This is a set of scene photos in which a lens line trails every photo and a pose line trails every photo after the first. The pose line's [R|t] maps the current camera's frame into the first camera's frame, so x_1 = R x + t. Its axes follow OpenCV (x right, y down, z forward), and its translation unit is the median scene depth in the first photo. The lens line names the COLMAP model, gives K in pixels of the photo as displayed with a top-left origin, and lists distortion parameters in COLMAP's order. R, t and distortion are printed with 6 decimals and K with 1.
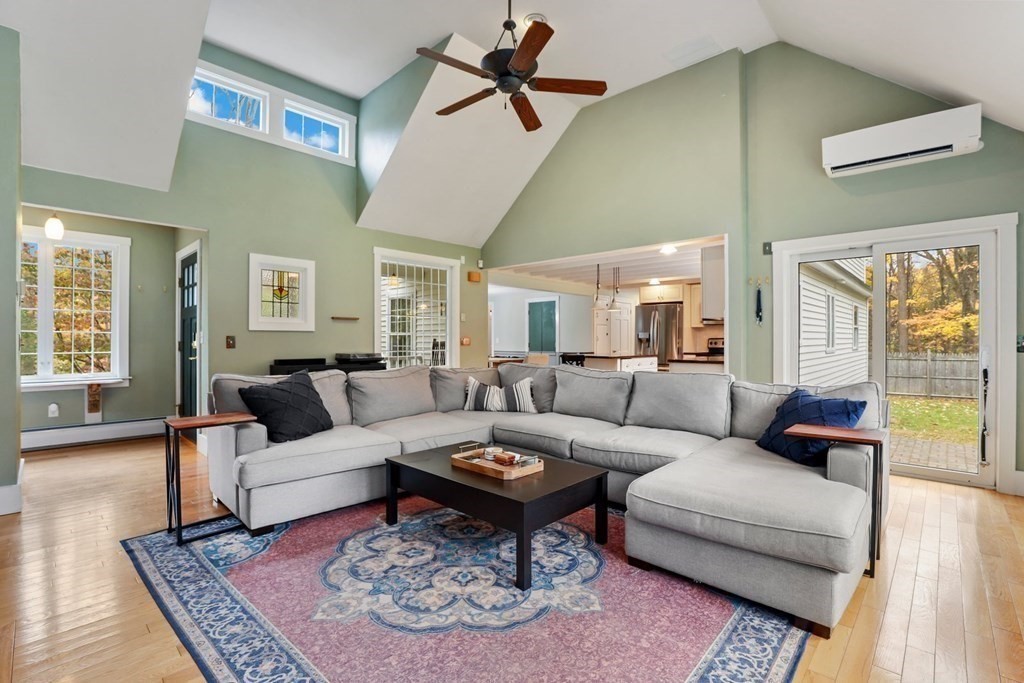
lens RADIAL K [[472.6, 0, 514.4], [0, 472.6, 342.2], [0, 0, 1]] dist [-0.016209, 0.000216]
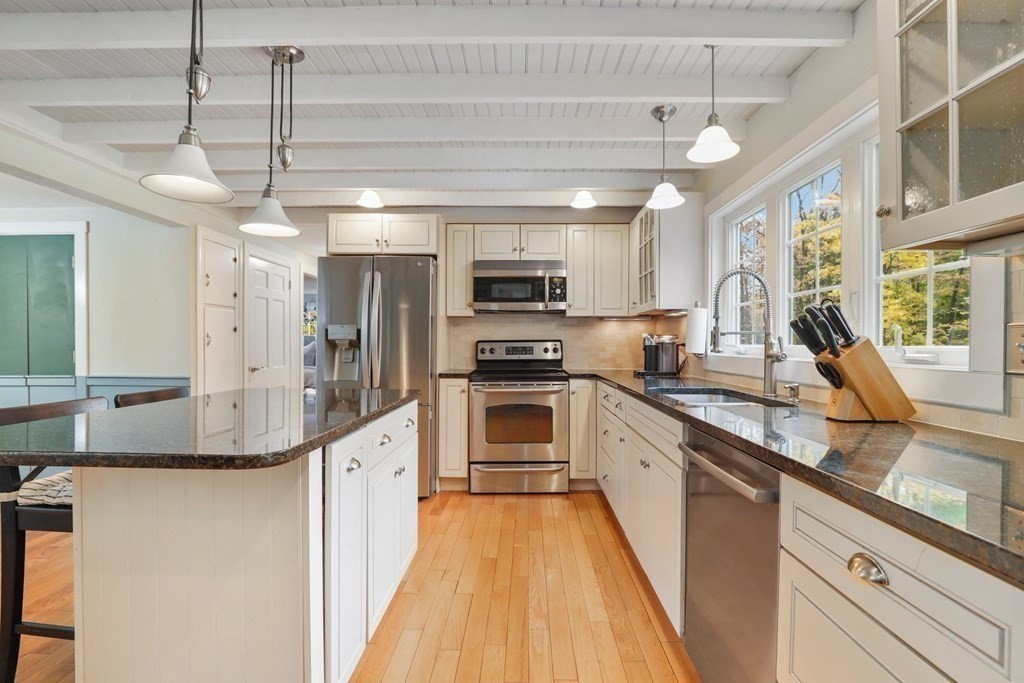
lens RADIAL K [[472.6, 0, 515.4], [0, 472.6, 344.5], [0, 0, 1]] dist [-0.016209, 0.000216]
pose [[0.740208, -0.000761, 0.672377, 0.119999], [0.000308, 1.000000, 0.000794, -0.004541], [-0.672378, -0.000381, 0.740208, 0.627361]]
